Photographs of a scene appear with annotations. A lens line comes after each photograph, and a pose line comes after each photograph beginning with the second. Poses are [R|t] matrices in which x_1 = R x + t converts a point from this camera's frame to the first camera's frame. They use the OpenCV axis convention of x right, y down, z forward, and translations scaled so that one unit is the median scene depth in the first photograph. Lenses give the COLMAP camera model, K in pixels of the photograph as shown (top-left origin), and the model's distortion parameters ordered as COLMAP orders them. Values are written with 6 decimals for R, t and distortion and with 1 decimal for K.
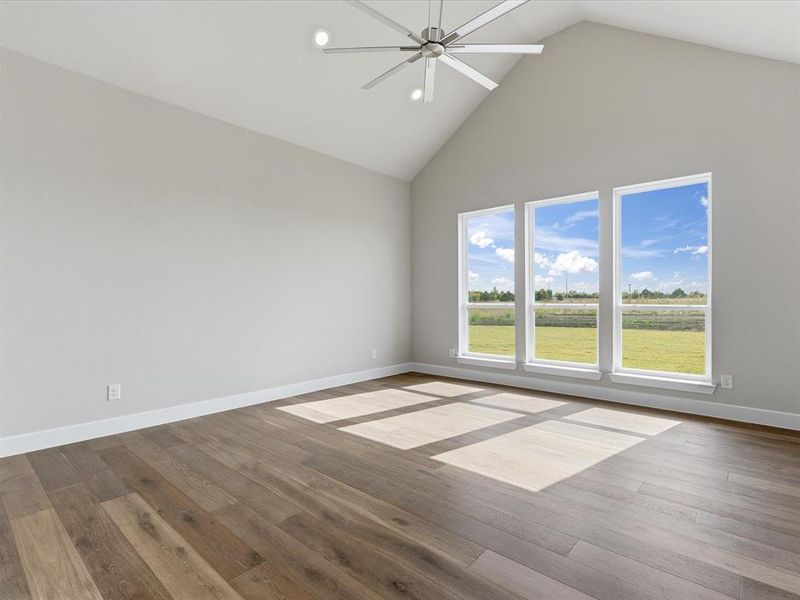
lens RADIAL K [[419.6, 0, 400.0], [0, 419.6, 300.0], [0, 0, 1]] dist [-0.003589, -0.000445]
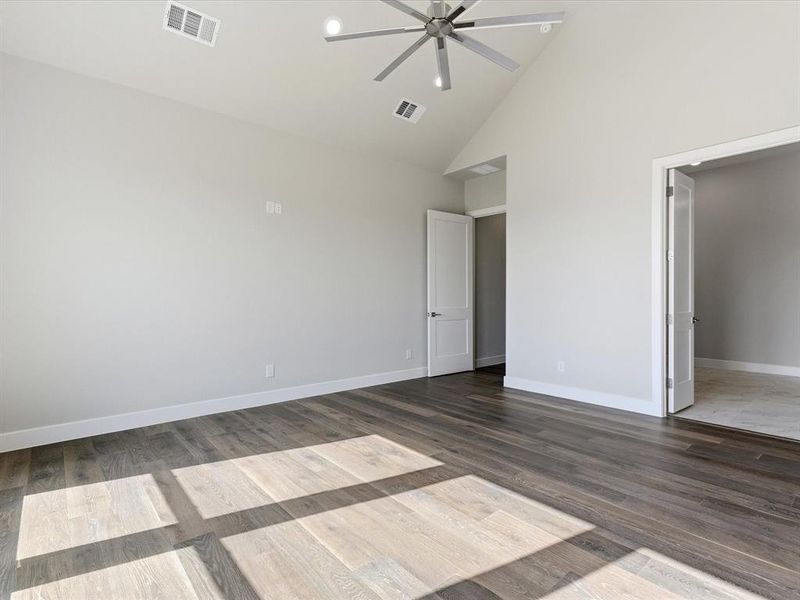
lens RADIAL K [[419.6, 0, 400.0], [0, 419.6, 300.0], [0, 0, 1]] dist [-0.003589, -0.000445]
pose [[-0.990470, 0.002962, 0.137700, 0.036205], [0.004149, 0.999957, 0.008336, -0.005546], [-0.137669, 0.008827, -0.990439, 1.901665]]
